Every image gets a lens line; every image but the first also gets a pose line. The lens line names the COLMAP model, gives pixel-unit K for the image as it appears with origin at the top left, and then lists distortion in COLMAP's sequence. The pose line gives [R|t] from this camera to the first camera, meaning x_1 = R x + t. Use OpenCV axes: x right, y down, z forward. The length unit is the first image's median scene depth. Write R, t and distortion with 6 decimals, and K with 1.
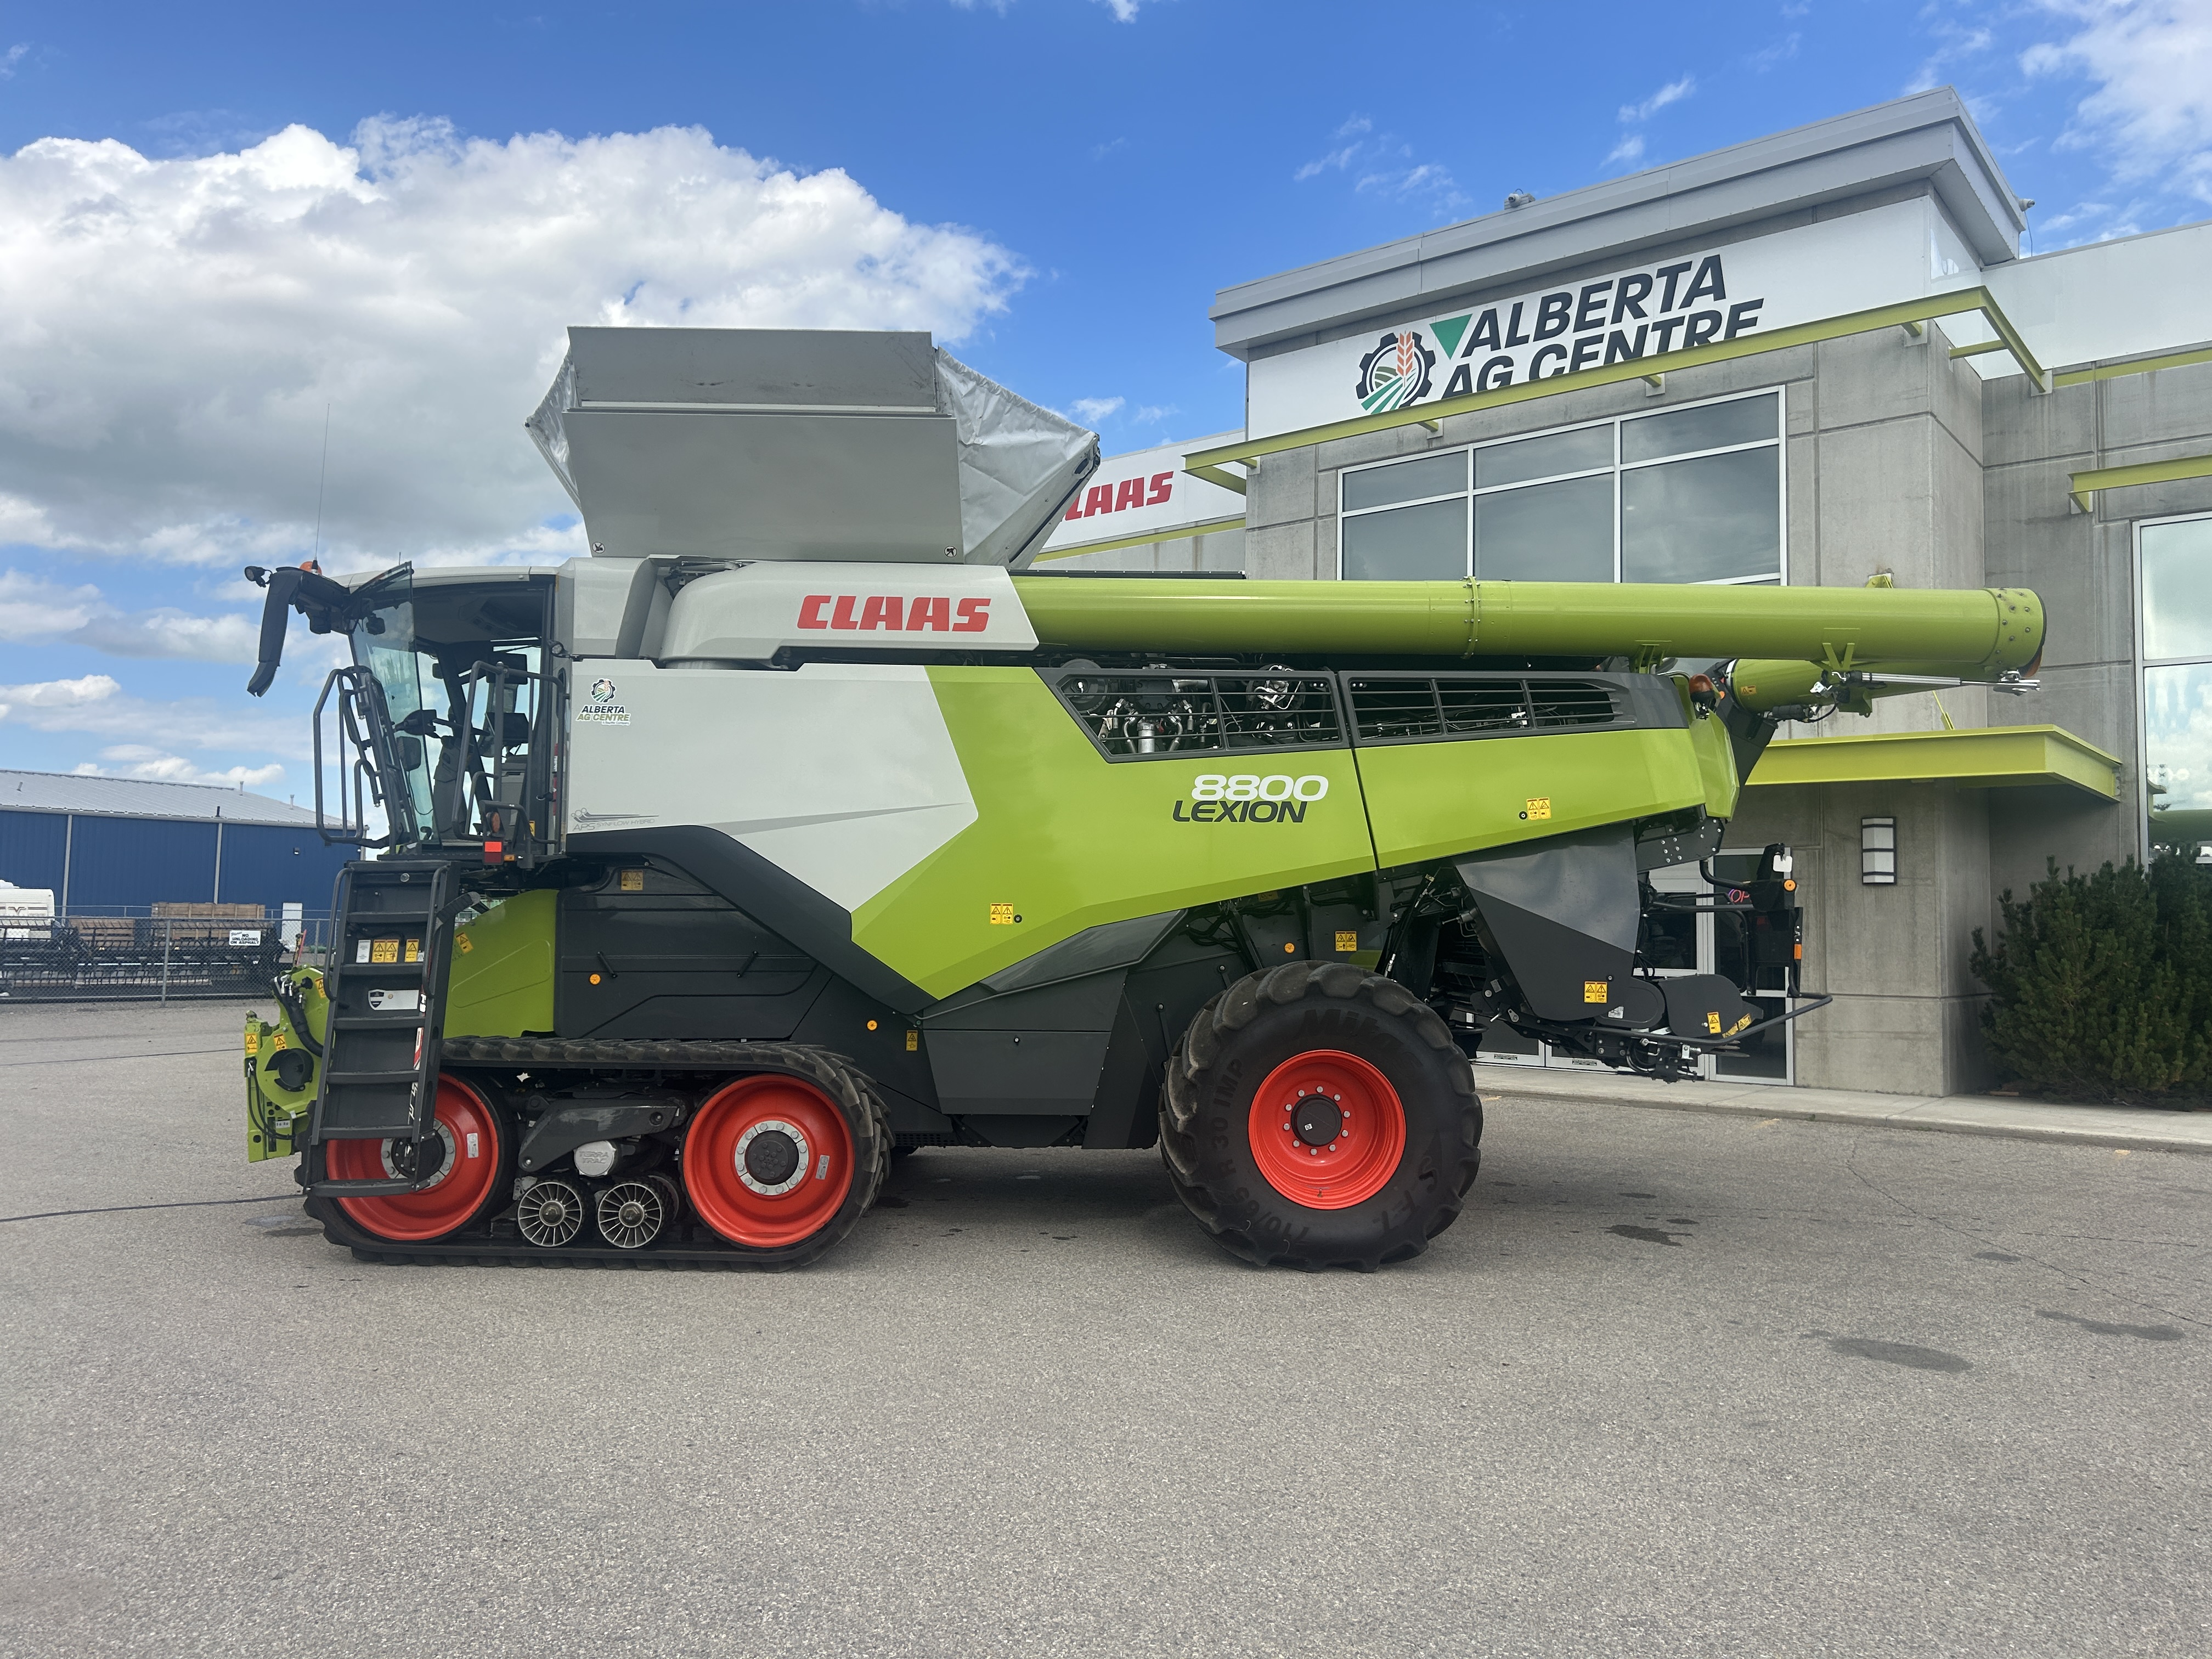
lens RADIAL K [[1666.1, 0, 1114.5], [0, 1666.1, 852.9], [0, 0, 1]] dist [0.037774, -0.034656]
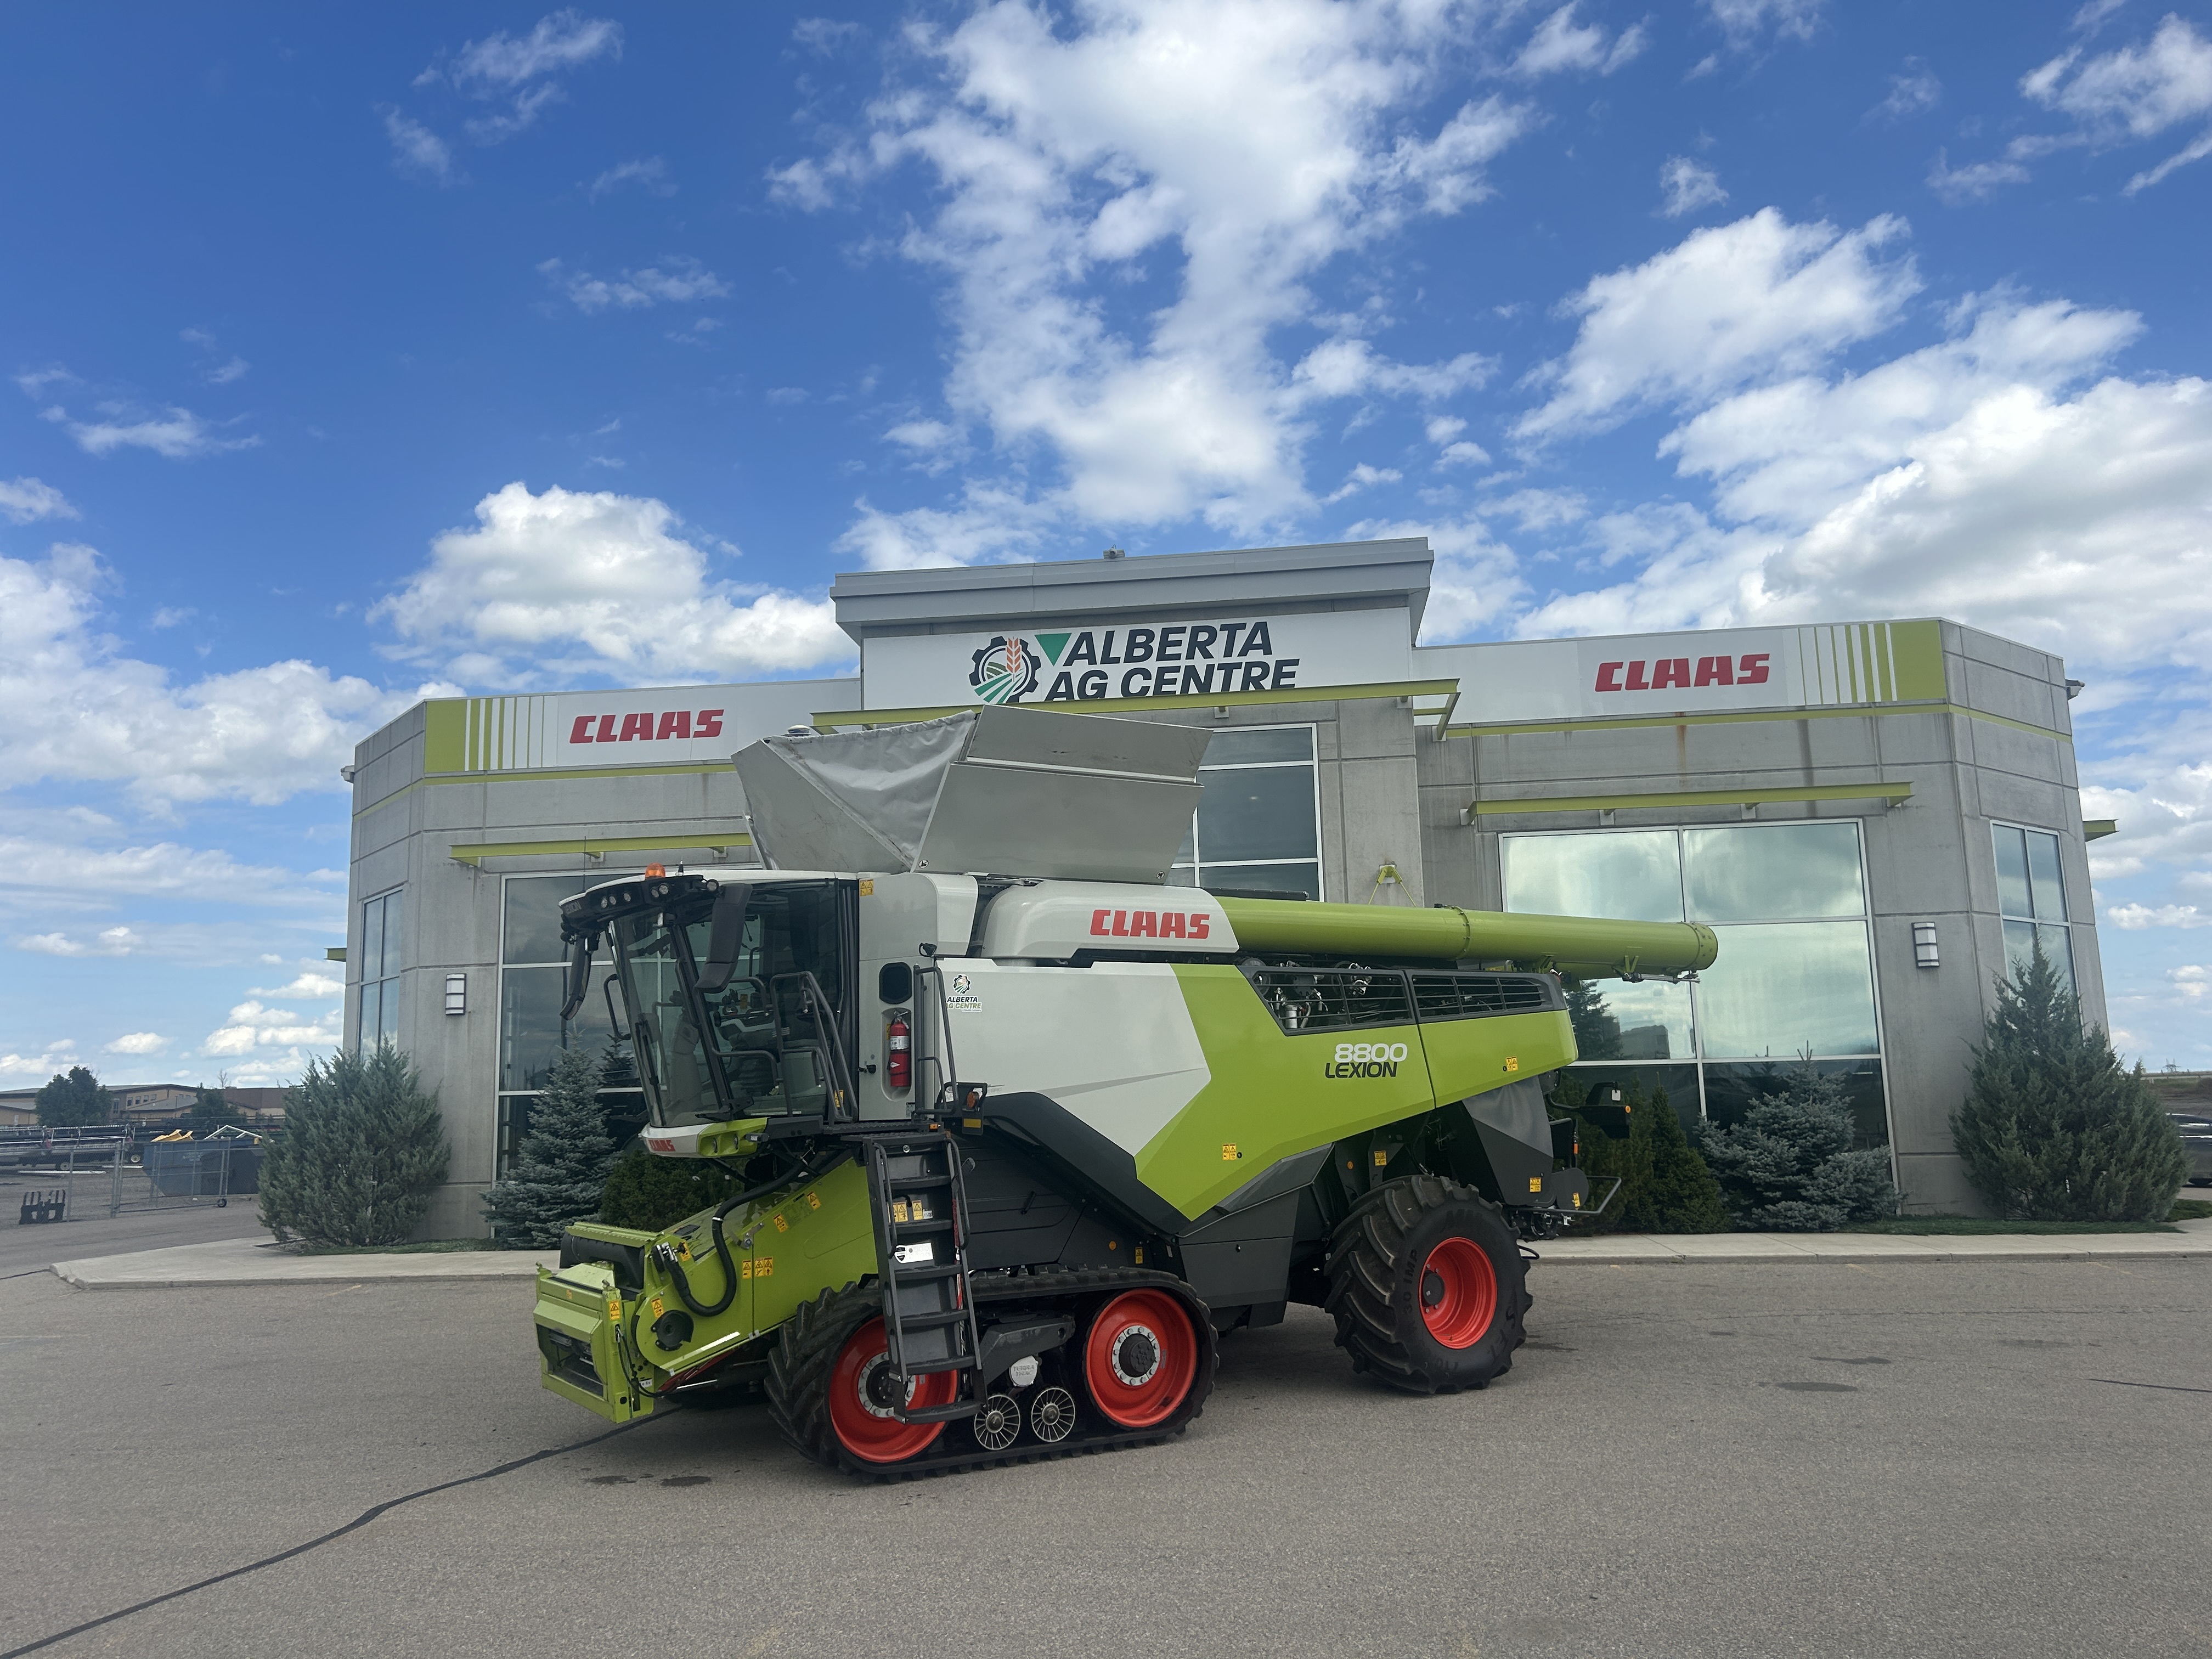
lens RADIAL K [[1666.1, 0, 1113.0], [0, 1666.1, 831.2], [0, 0, 1]] dist [0.037774, -0.034656]
pose [[0.849094, 0.050854, 0.525788, -0.845626], [0.012005, 0.993240, -0.115452, -0.064074], [-0.528105, 0.104342, 0.842744, -0.104384]]
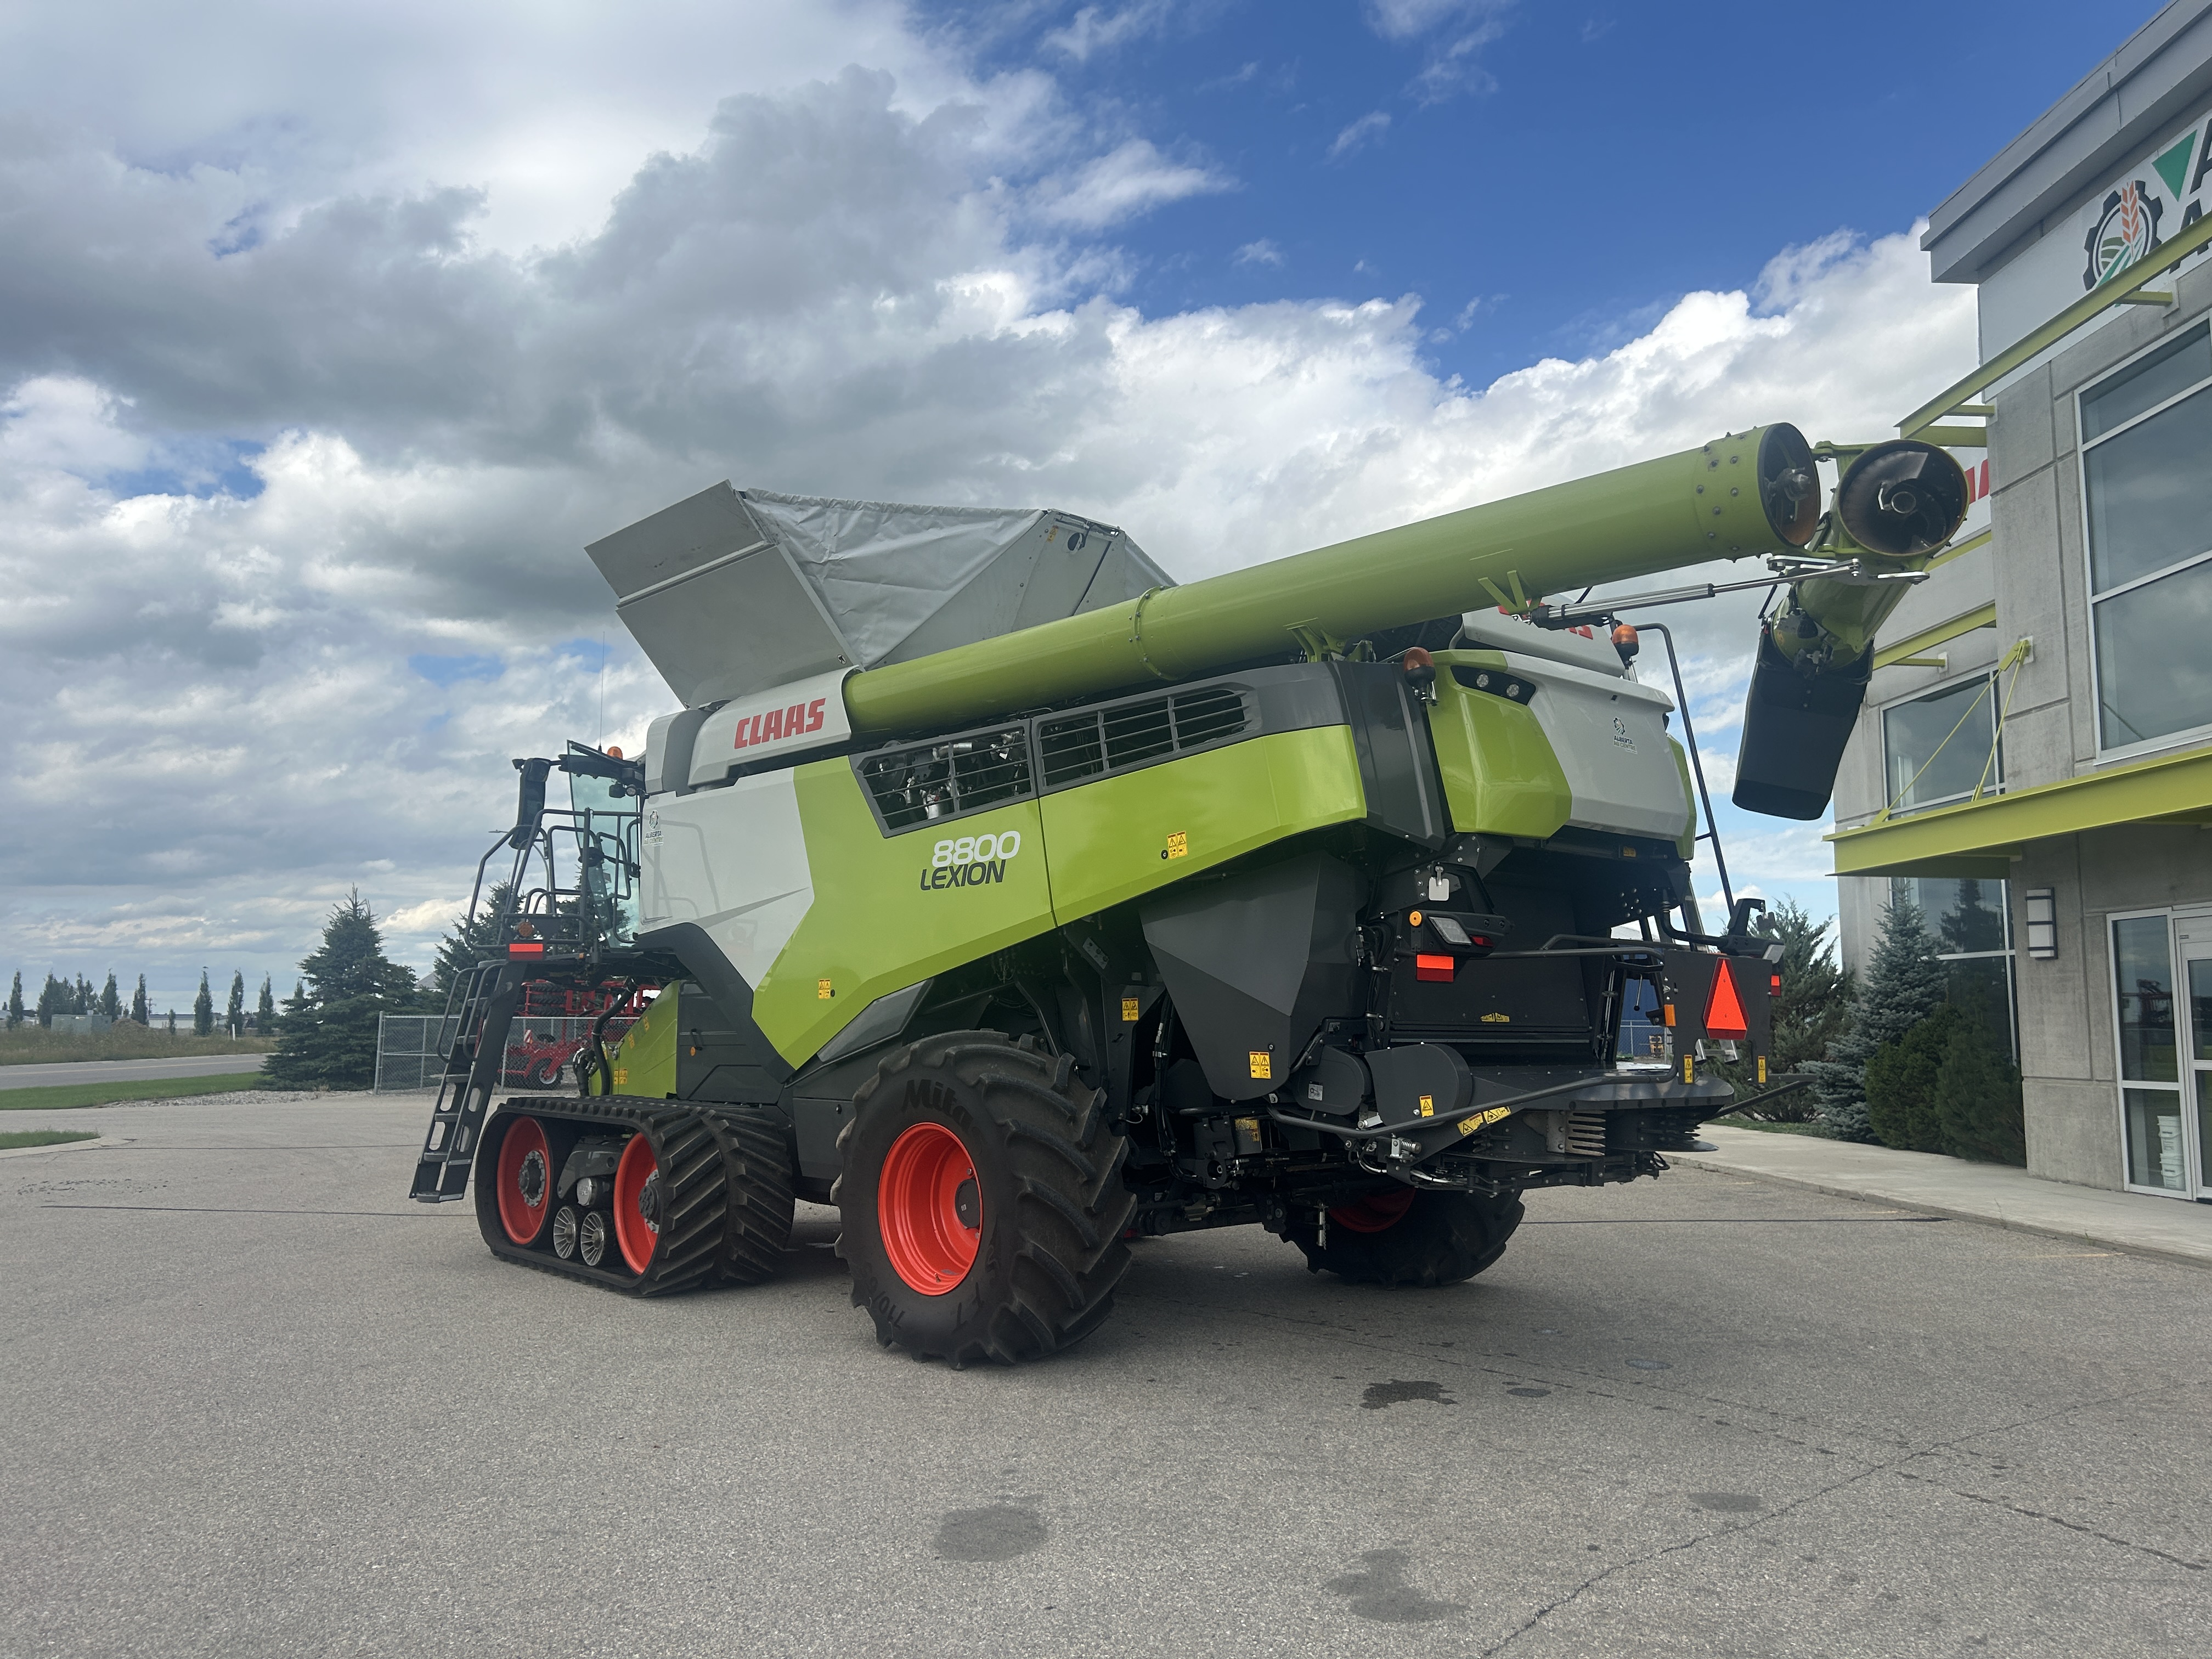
lens RADIAL K [[1666.1, 0, 1110.2], [0, 1666.1, 843.3], [0, 0, 1]] dist [0.037774, -0.034656]
pose [[0.668904, -0.092695, -0.737547, 0.832903], [0.039376, 0.995220, -0.089368, 0.045623], [0.742305, 0.030737, 0.669357, 0.407880]]
